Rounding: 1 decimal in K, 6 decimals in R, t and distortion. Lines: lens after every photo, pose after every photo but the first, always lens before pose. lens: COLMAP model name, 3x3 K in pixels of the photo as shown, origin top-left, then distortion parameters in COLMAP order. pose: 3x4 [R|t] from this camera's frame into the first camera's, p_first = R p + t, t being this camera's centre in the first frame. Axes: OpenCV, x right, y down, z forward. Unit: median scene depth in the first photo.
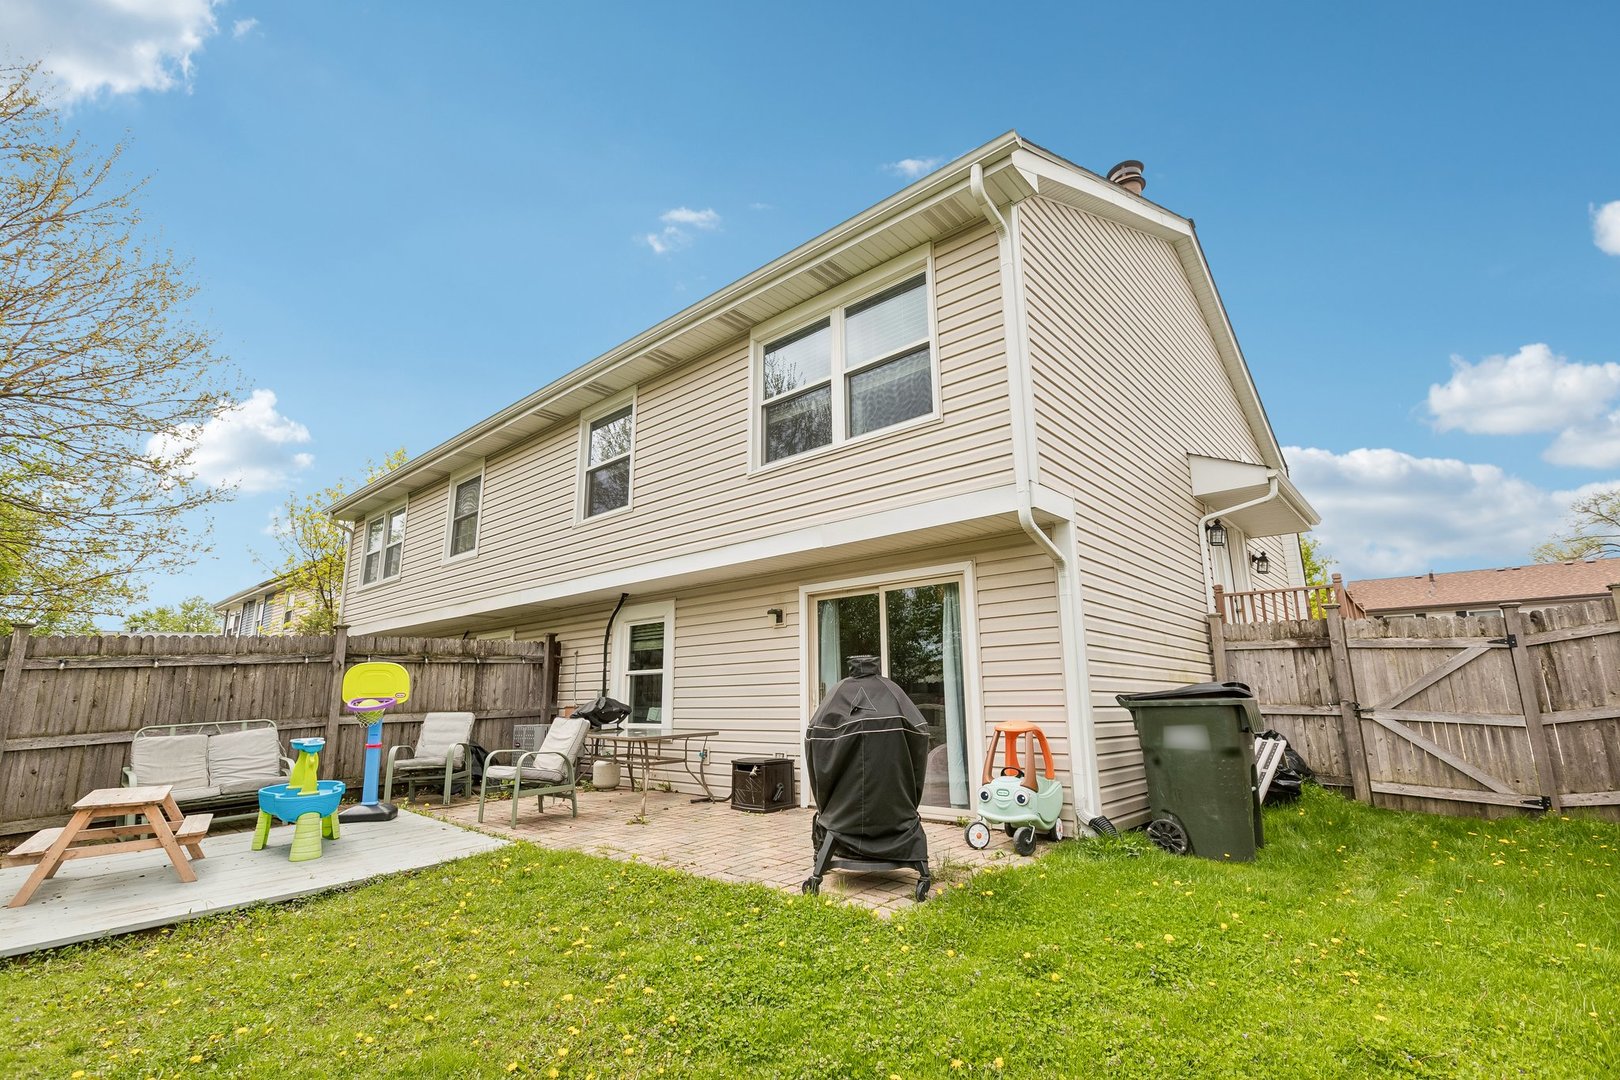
lens RADIAL K [[732.3, 0, 808.3], [0, 732.3, 542.6], [0, 0, 1]] dist [0.005041, -0.000874]
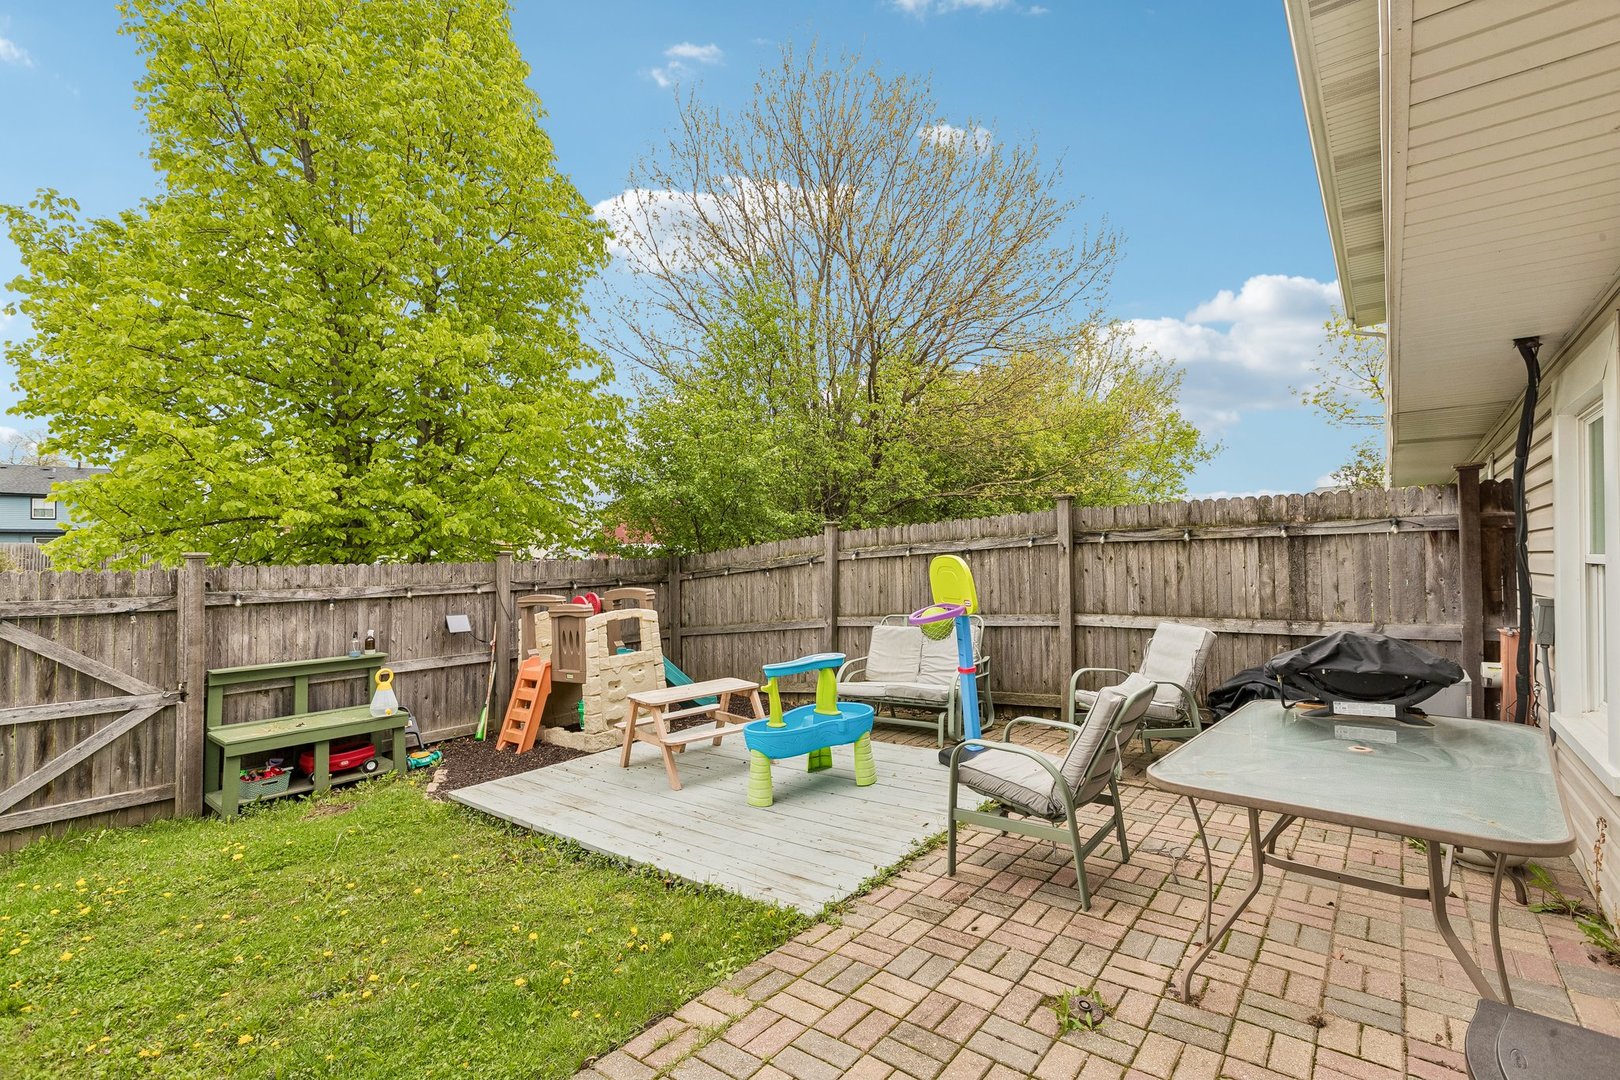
lens RADIAL K [[732.3, 0, 808.9], [0, 732.3, 541.5], [0, 0, 1]] dist [0.005041, -0.000874]
pose [[0.050850, -0.004235, -0.998697, 0.103661], [0.217734, 0.975983, 0.006947, 0.106893], [0.974683, -0.217803, 0.050551, 0.771744]]
